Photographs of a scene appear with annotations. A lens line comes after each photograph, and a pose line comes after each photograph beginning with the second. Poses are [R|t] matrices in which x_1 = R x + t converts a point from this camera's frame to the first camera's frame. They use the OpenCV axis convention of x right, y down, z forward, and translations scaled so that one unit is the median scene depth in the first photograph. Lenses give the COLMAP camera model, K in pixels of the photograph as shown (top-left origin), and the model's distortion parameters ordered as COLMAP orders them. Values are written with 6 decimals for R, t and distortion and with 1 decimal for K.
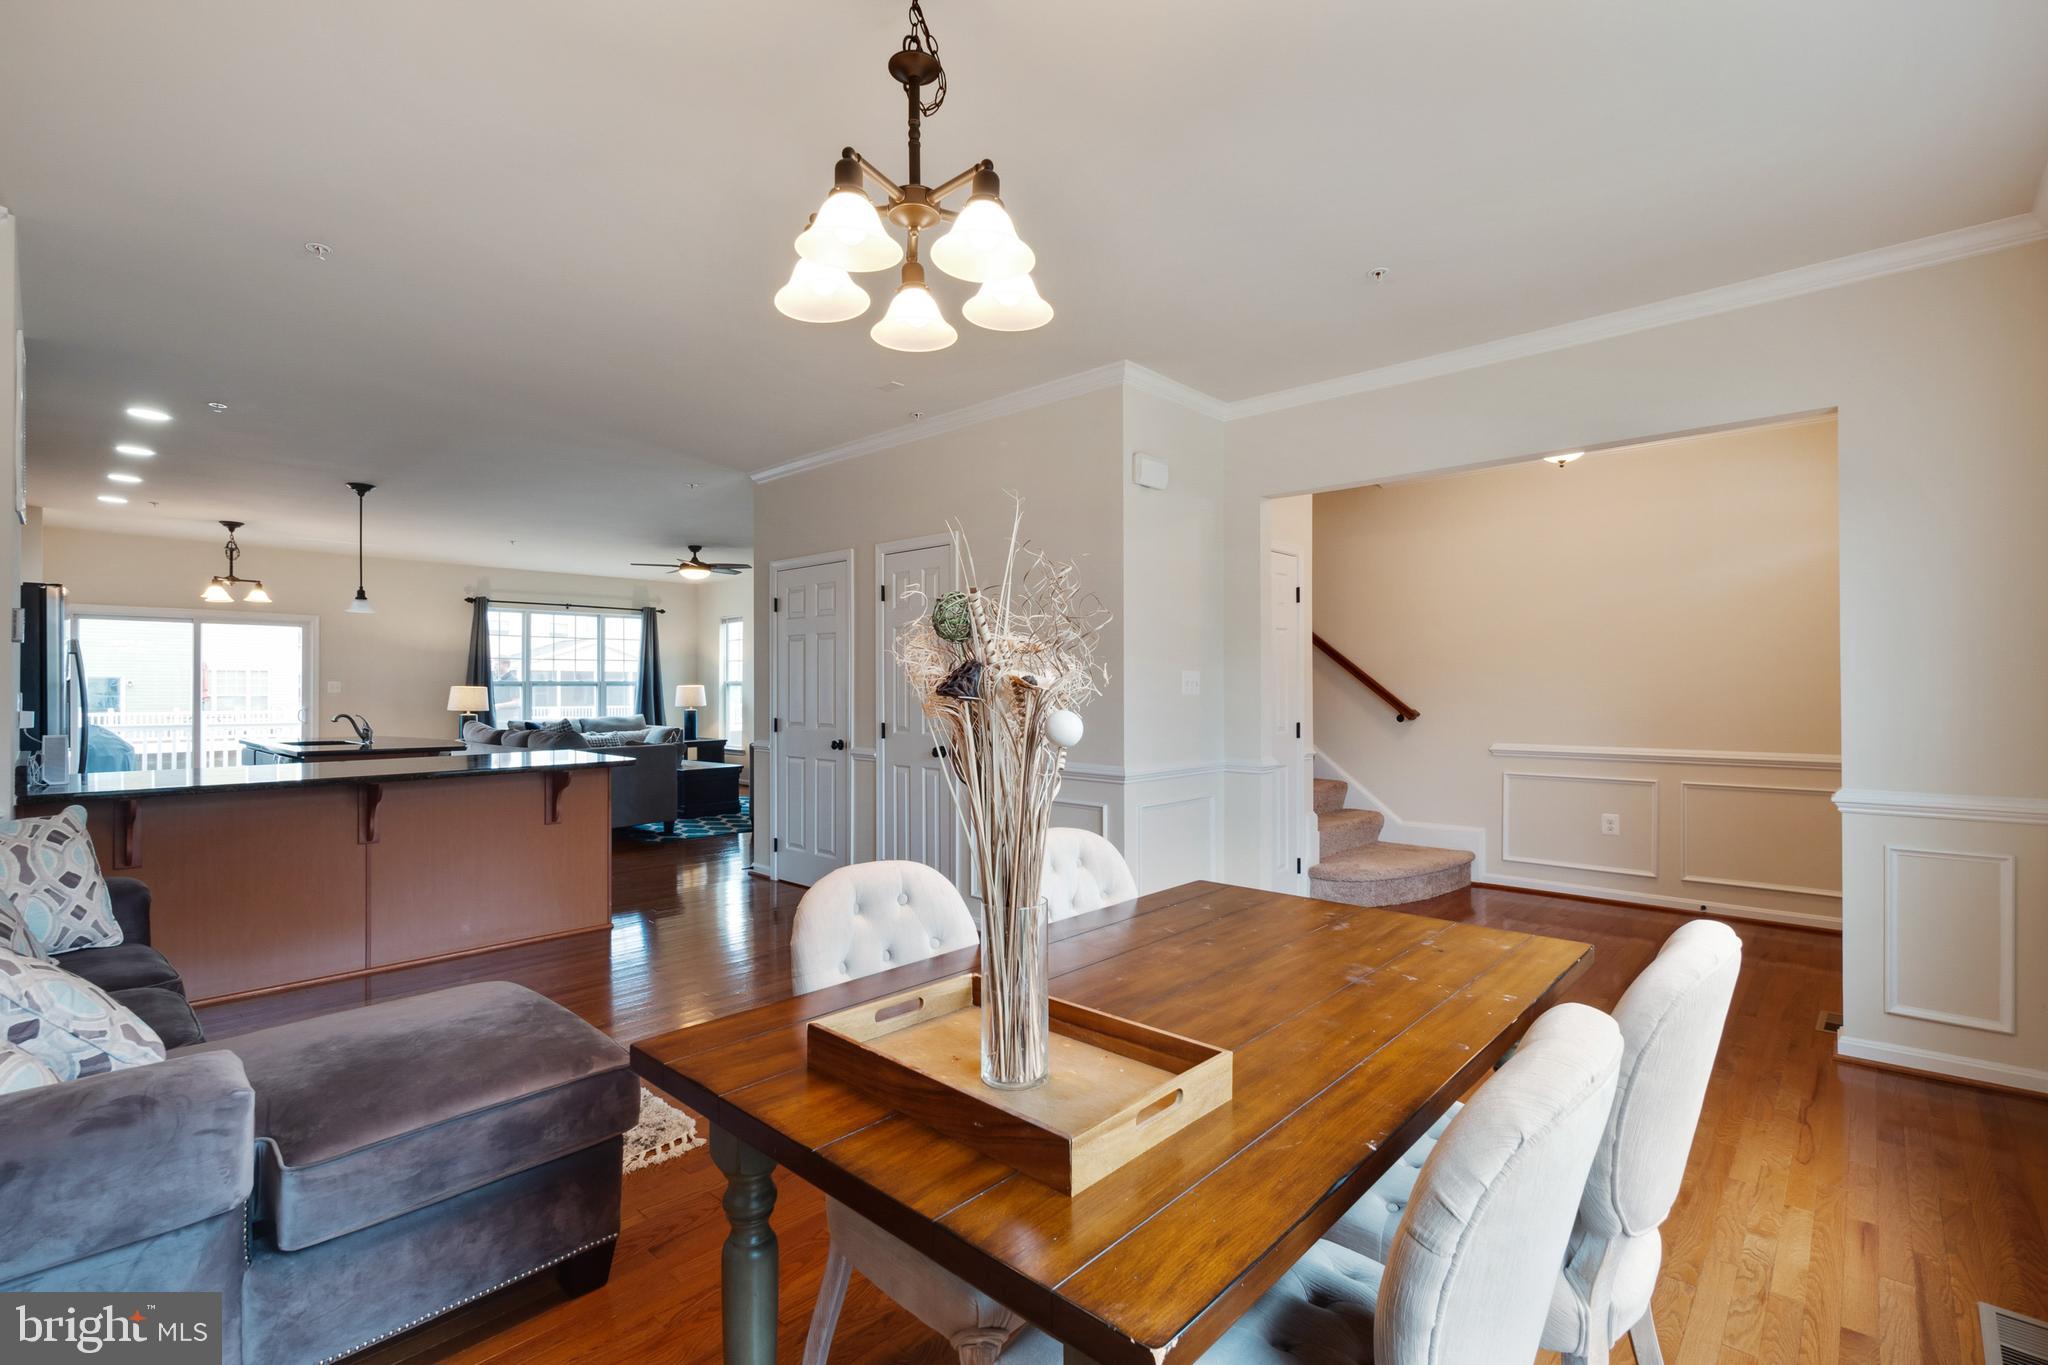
lens RADIAL K [[934.0, 0, 1027.0], [0, 934.0, 695.0], [0, 0, 1]] dist [0.002951, 0.001827]
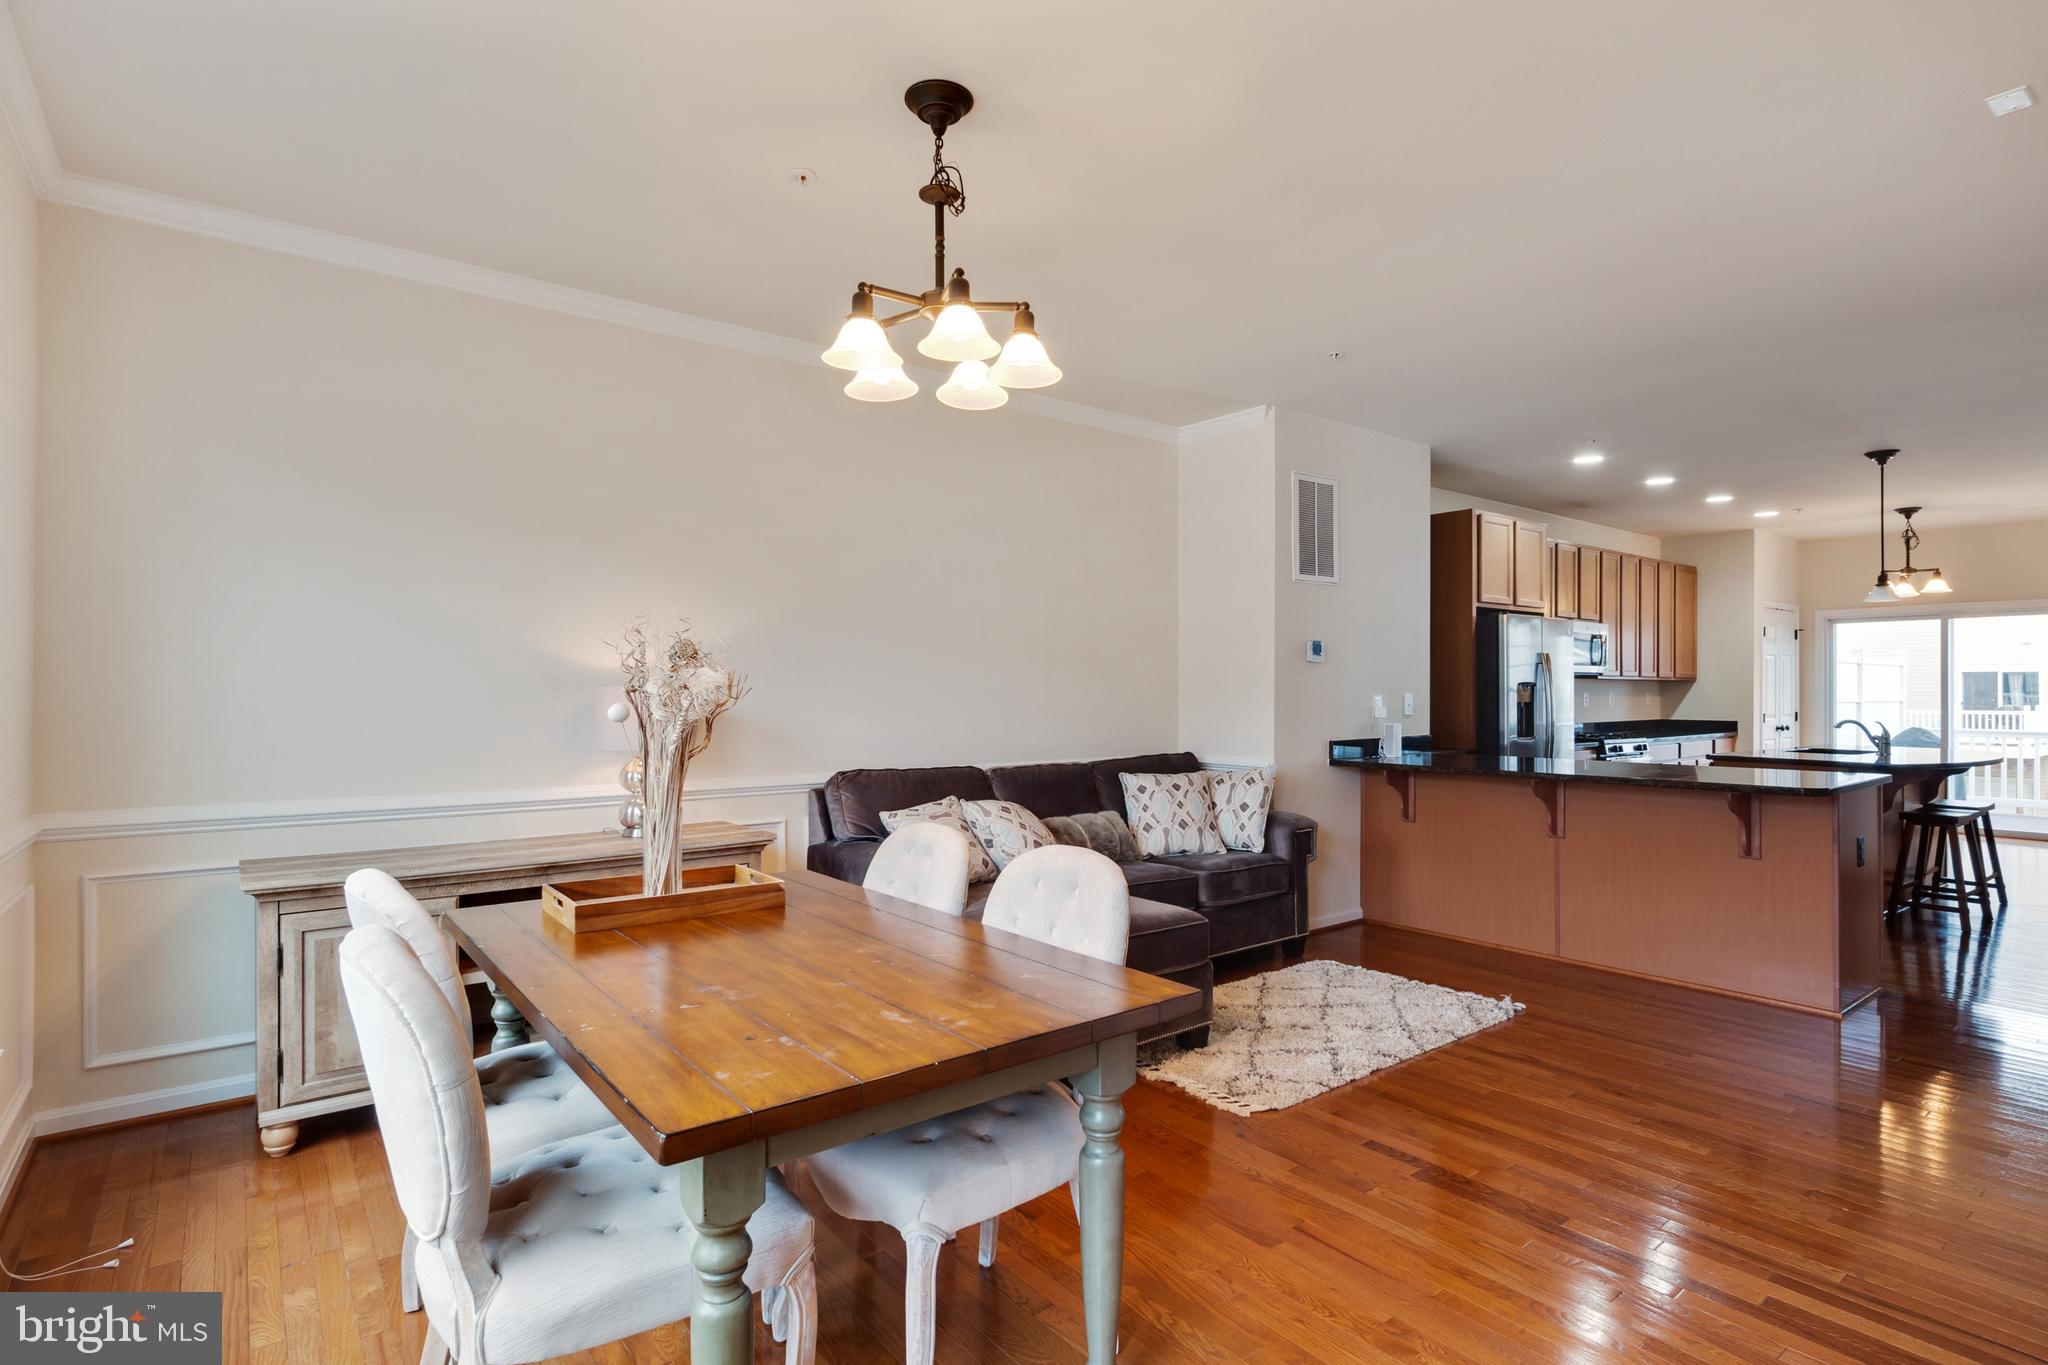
lens RADIAL K [[1020.9, 0, 1010.8], [0, 1020.9, 690.8], [0, 0, 1]] dist [-0.000229, -0.000531]
pose [[-0.154237, -0.001393, -0.988033, 0.195557], [-0.005731, 0.999983, -0.000515, -0.000796], [0.988017, 0.005583, -0.154242, 0.212824]]
